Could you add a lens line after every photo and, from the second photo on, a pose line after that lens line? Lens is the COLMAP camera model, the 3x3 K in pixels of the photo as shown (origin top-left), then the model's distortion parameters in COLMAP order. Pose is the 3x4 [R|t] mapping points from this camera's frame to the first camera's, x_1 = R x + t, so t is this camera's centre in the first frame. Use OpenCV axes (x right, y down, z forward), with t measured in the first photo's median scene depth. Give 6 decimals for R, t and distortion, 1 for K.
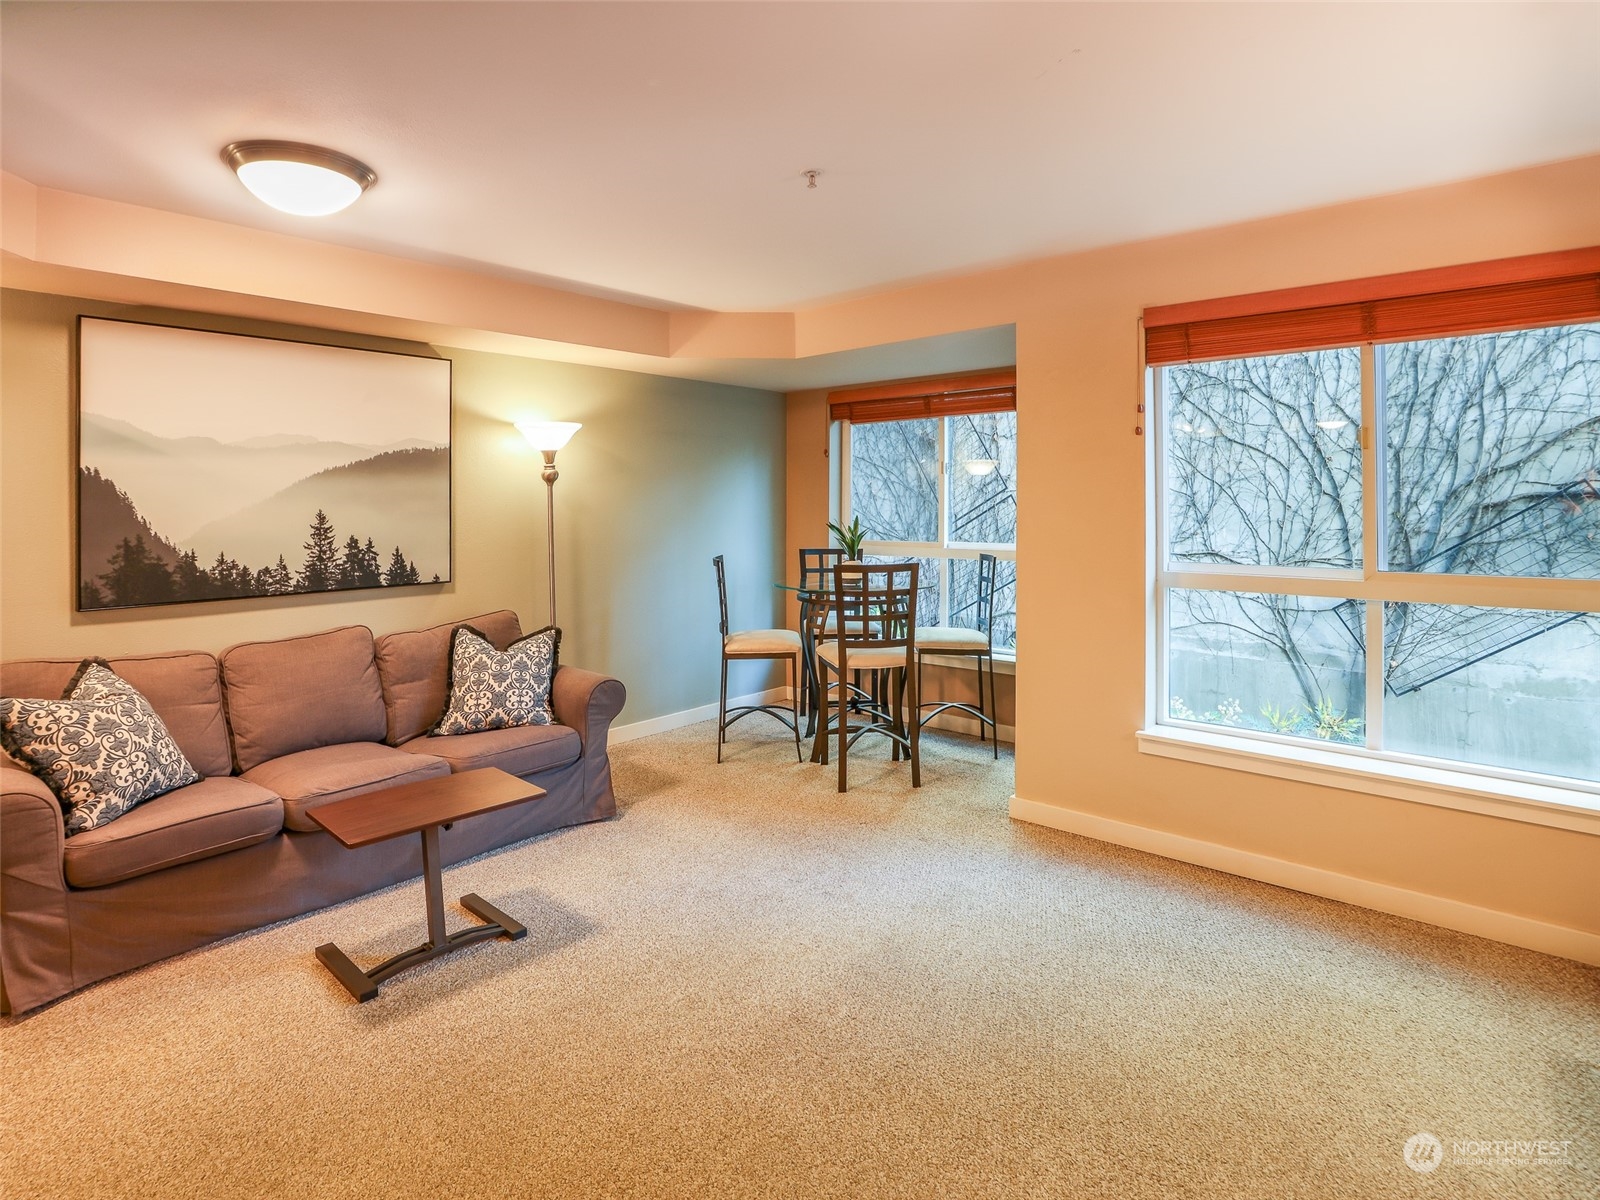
lens RADIAL K [[834.6, 0, 798.2], [0, 834.6, 537.7], [0, 0, 1]] dist [-0.036790, 0.001518]
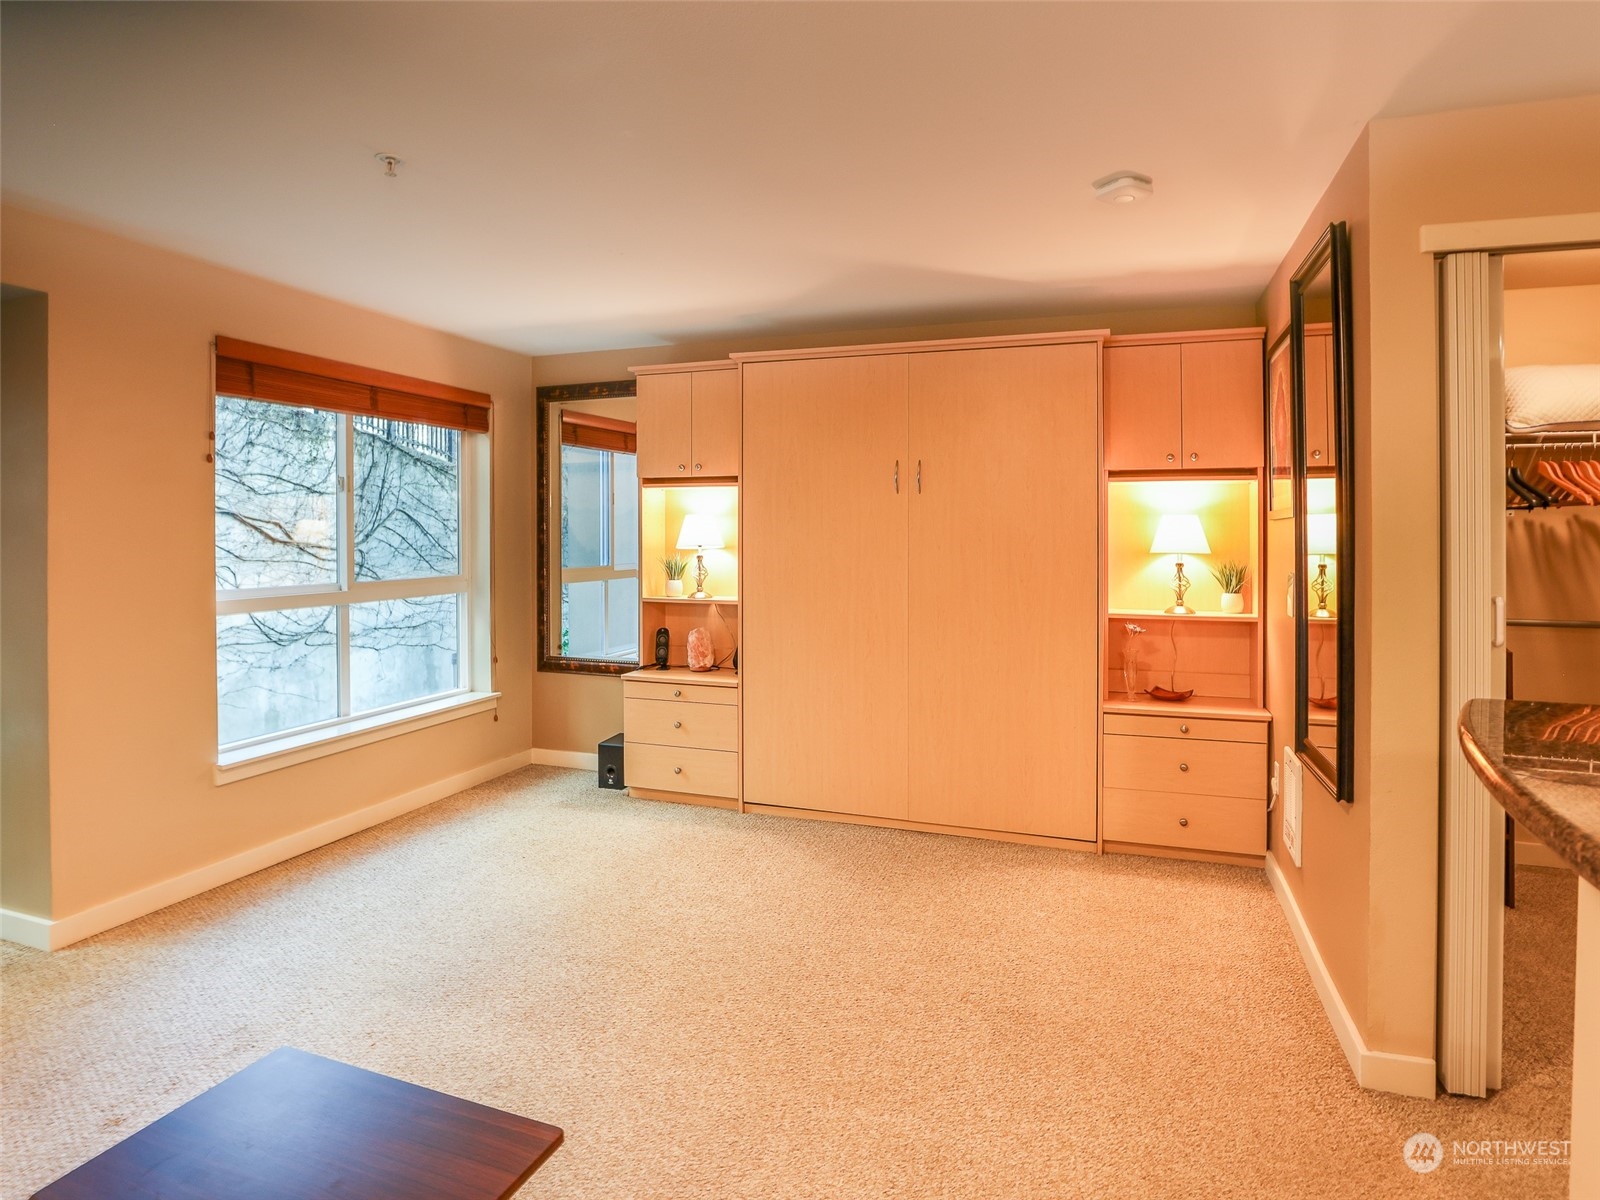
lens RADIAL K [[848.9, 0, 840.6], [0, 848.9, 522.9], [0, 0, 1]] dist [-0.028153, 0.001008]
pose [[-0.402350, 0.009727, 0.915434, -0.459823], [0.040630, 0.999148, 0.007241, -0.015800], [-0.914584, 0.040107, -0.402402, 0.416597]]
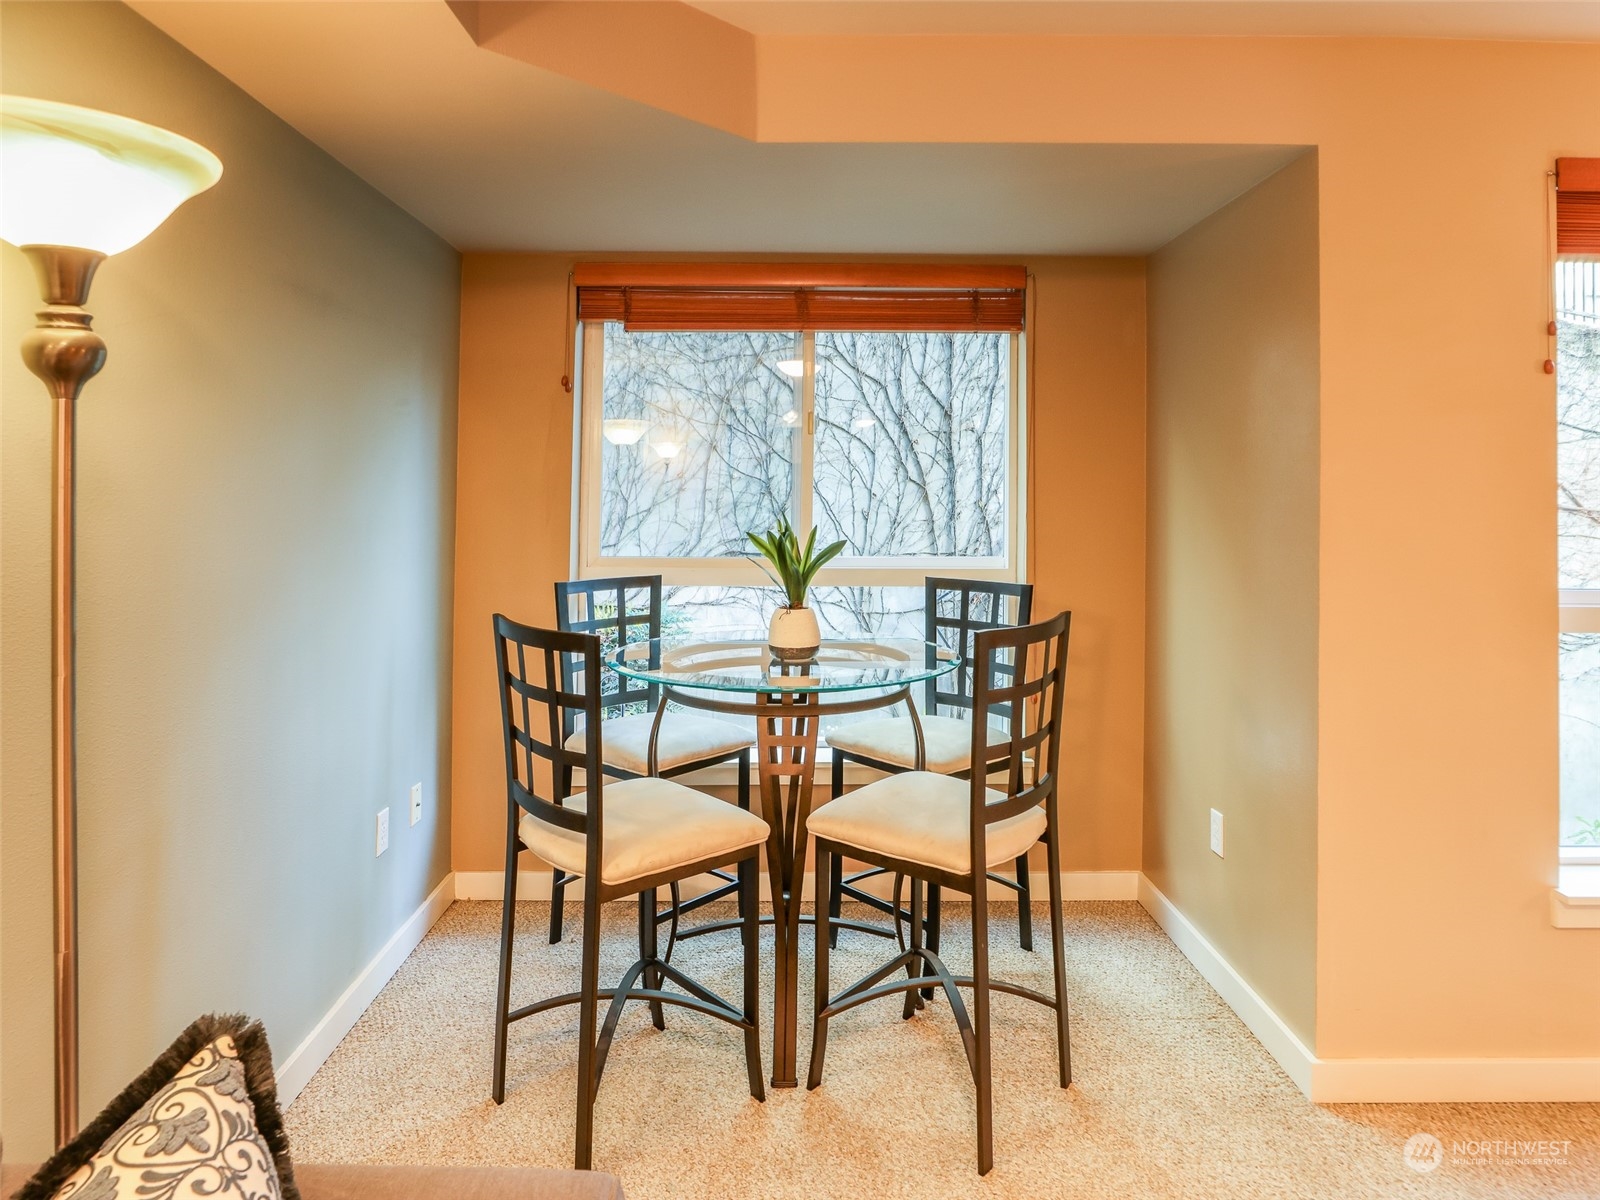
lens RADIAL K [[957.3, 0, 795.7], [0, 957.3, 493.9], [0, 0, 1]] dist [-0.007150, -0.001837]
pose [[0.738117, 0.003615, 0.674663, -0.246178], [0.022000, 0.999325, -0.029424, -0.017893], [-0.674314, 0.036561, 0.737539, 0.502912]]
